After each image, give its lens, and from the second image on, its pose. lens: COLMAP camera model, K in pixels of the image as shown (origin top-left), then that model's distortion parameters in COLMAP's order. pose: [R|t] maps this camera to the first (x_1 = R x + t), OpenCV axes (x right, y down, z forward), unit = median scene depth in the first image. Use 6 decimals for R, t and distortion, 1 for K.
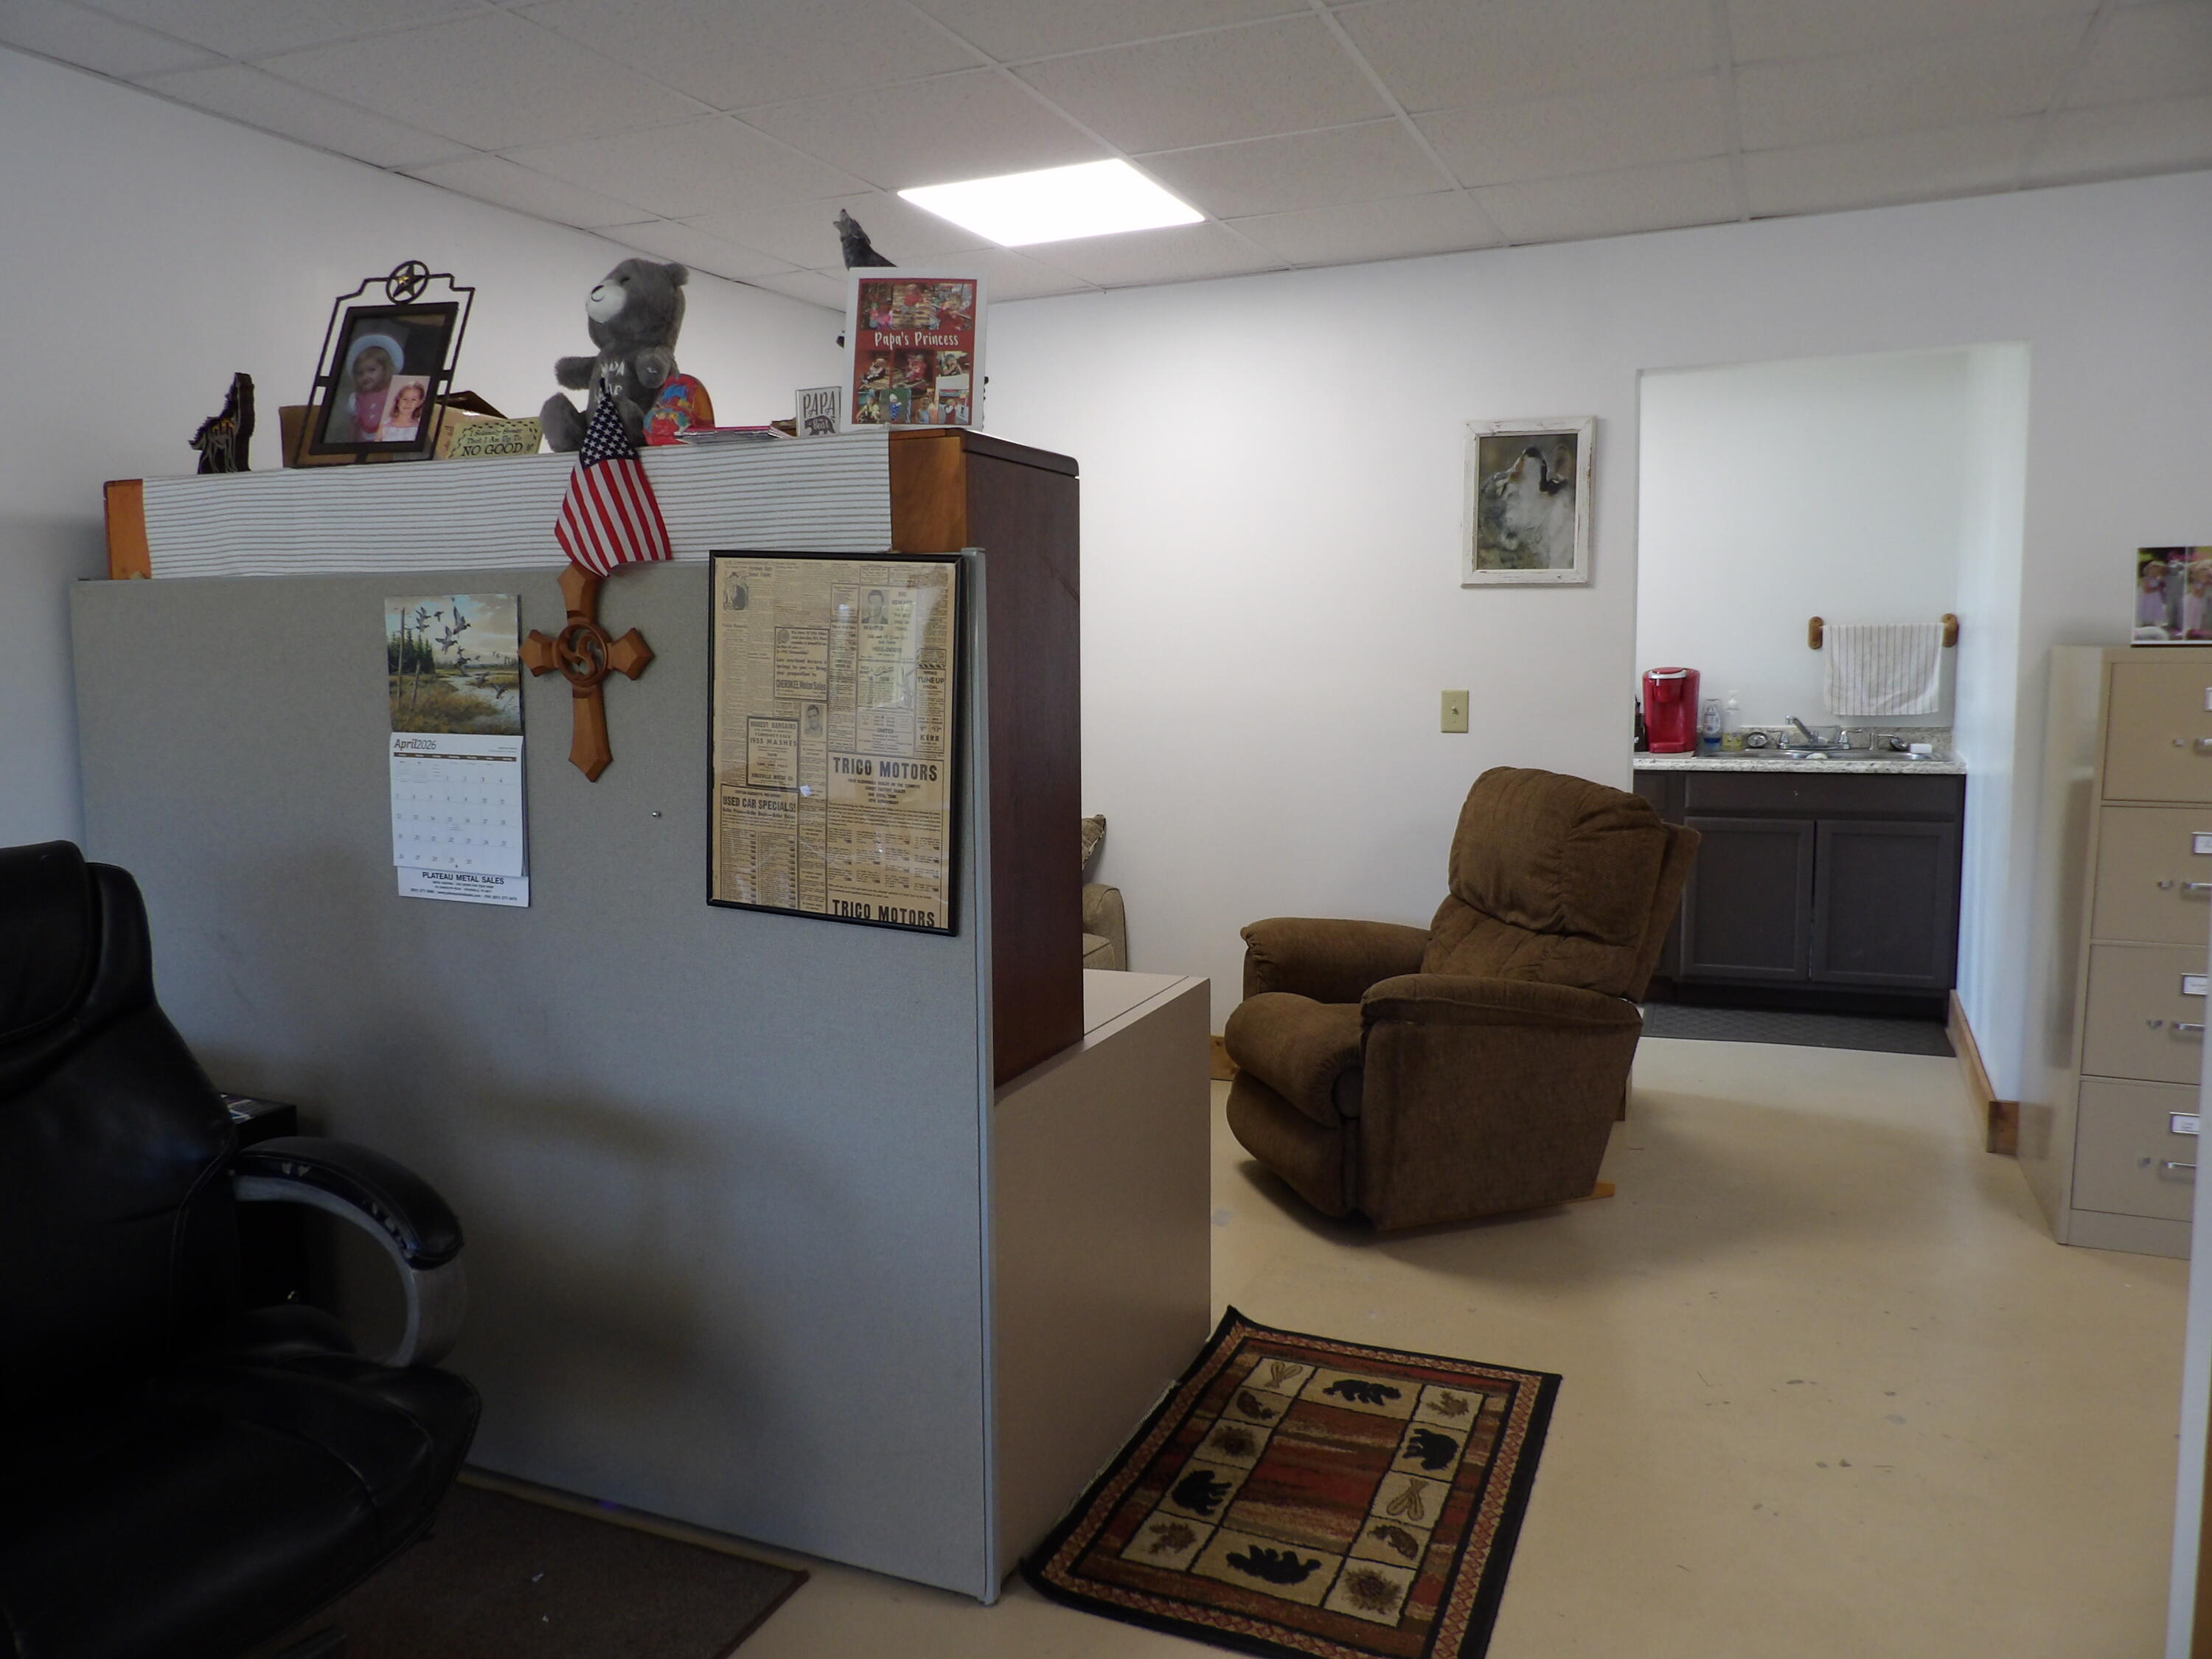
lens RADIAL K [[1554.7, 0, 1074.6], [0, 1554.7, 796.2], [0, 0, 1]] dist [-0.042587, 0.052485]
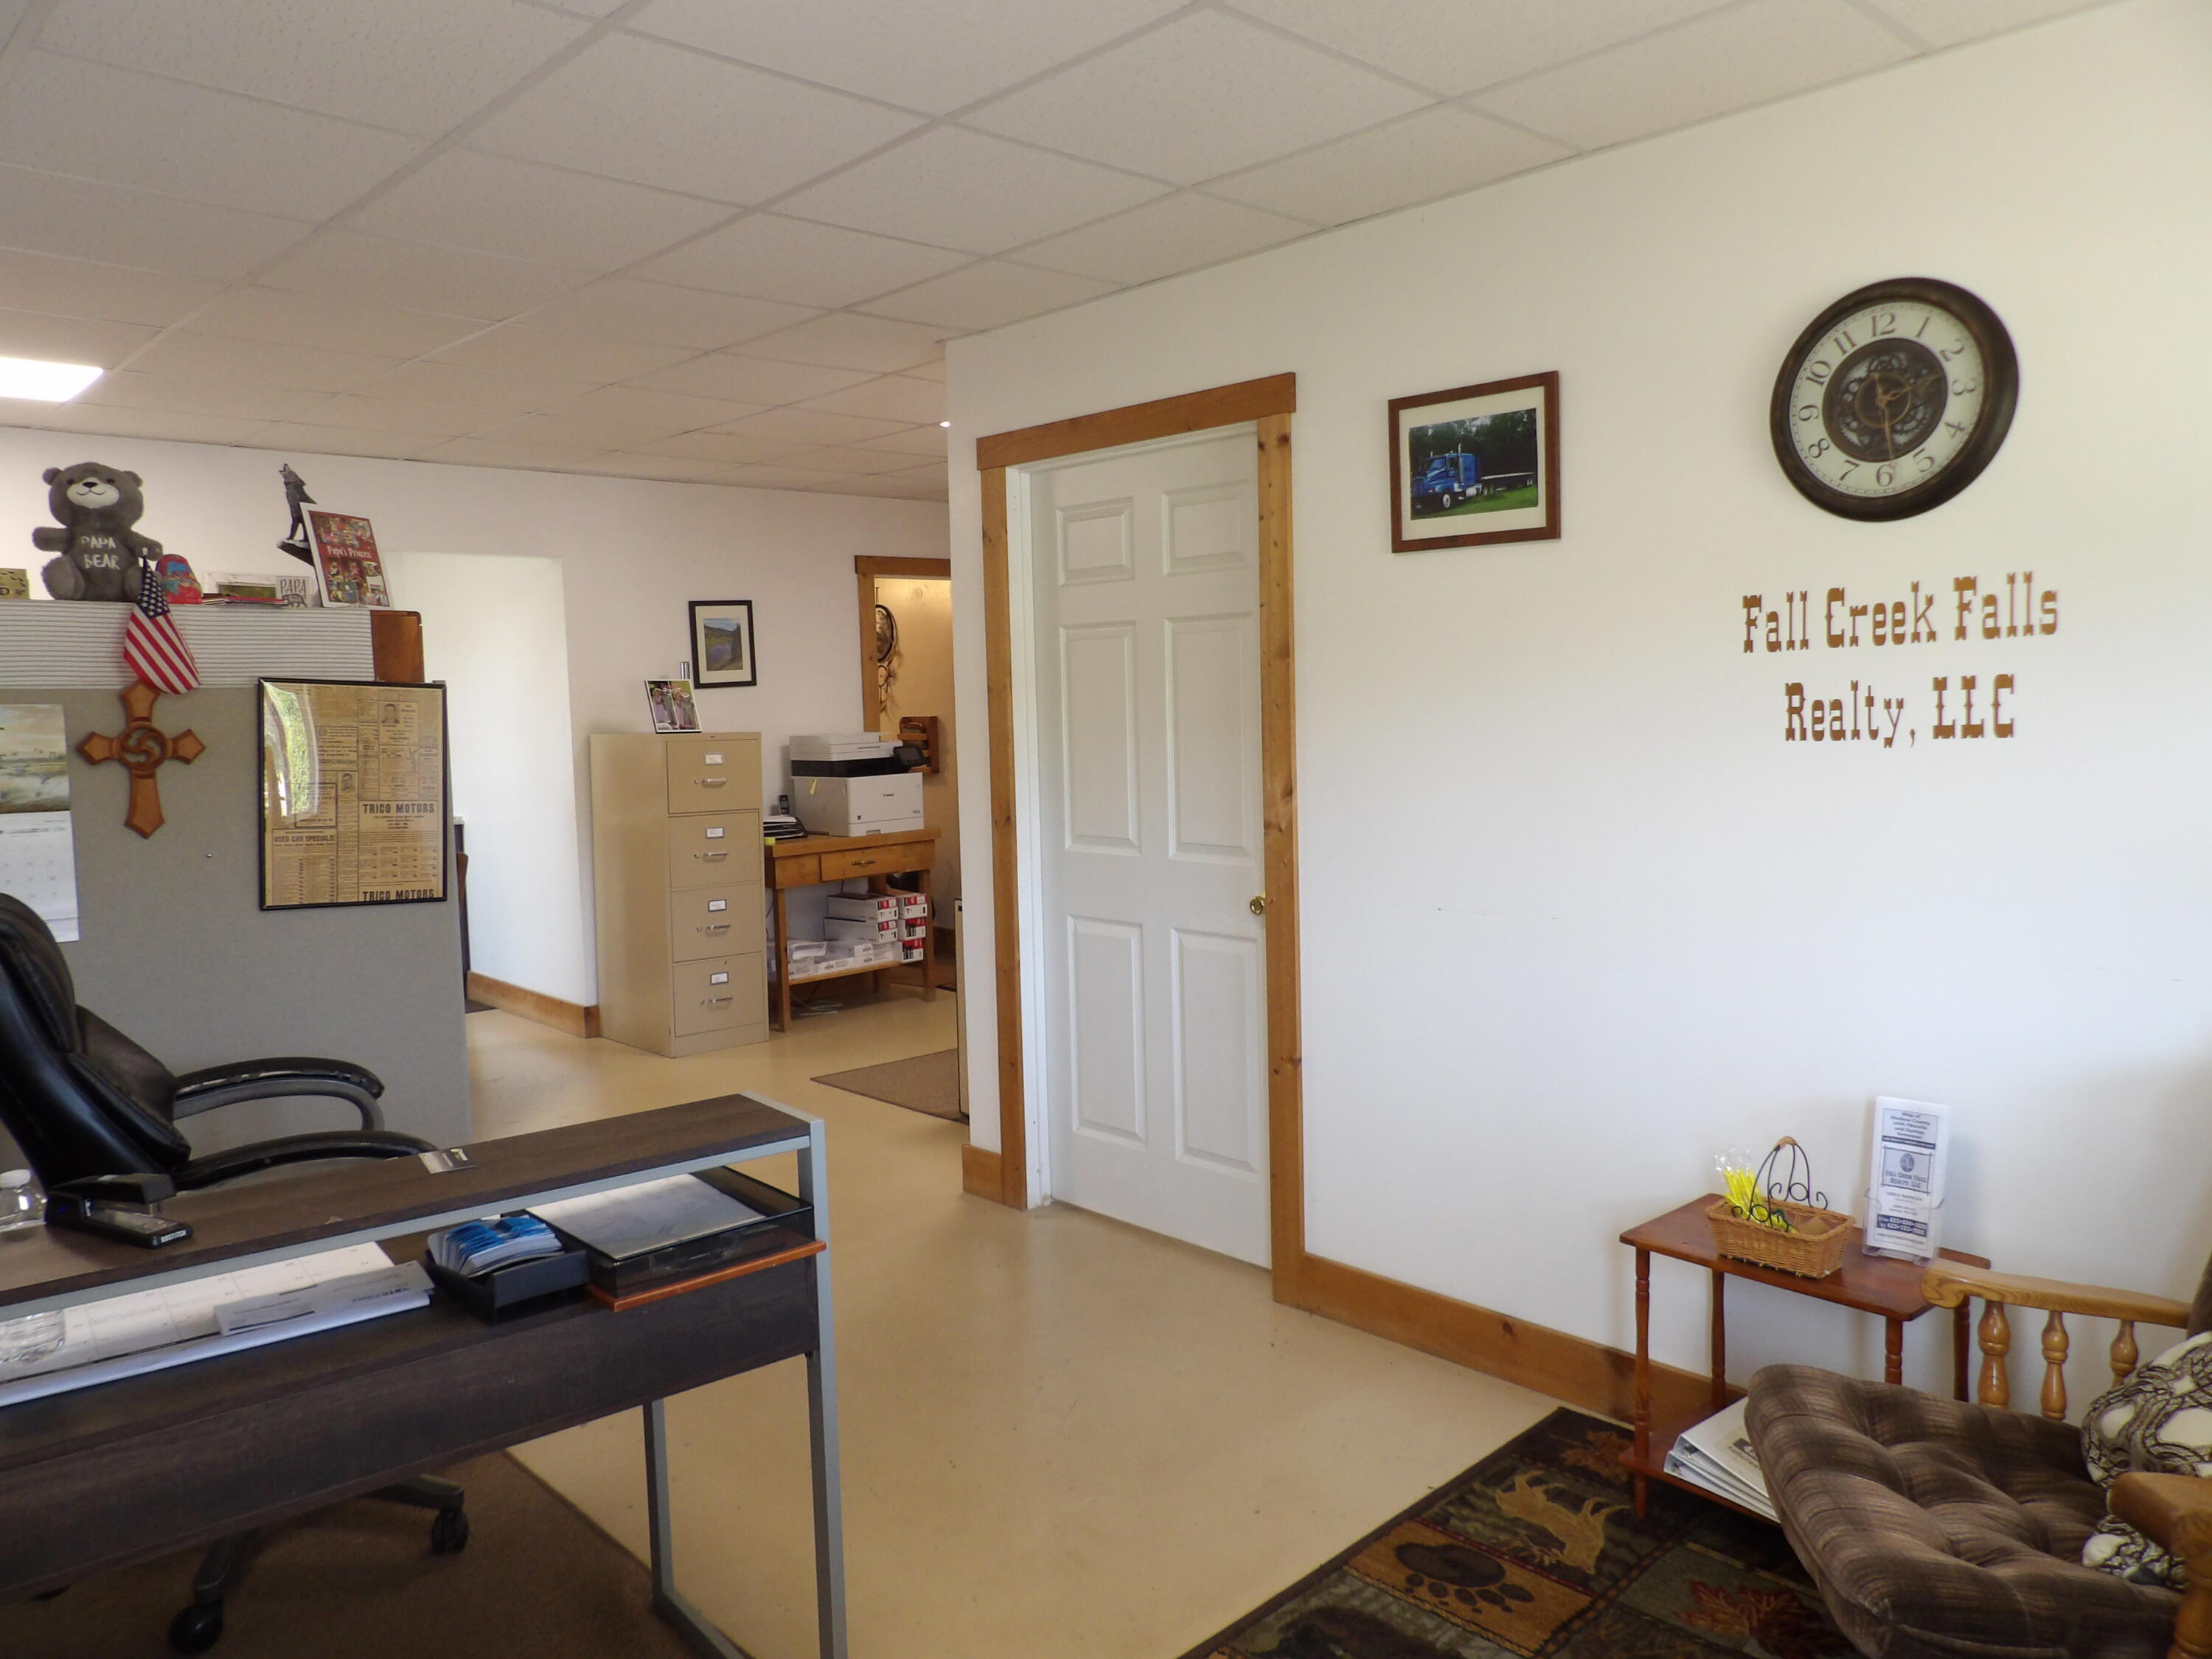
lens RADIAL K [[1614.5, 0, 1099.3], [0, 1614.5, 815.9], [0, 0, 1]] dist [-0.021332, 0.063745]
pose [[0.410674, -0.061386, 0.909714, -1.295013], [0.117768, 0.992945, 0.013838, 0.051630], [-0.904145, 0.101452, 0.415006, -0.388822]]
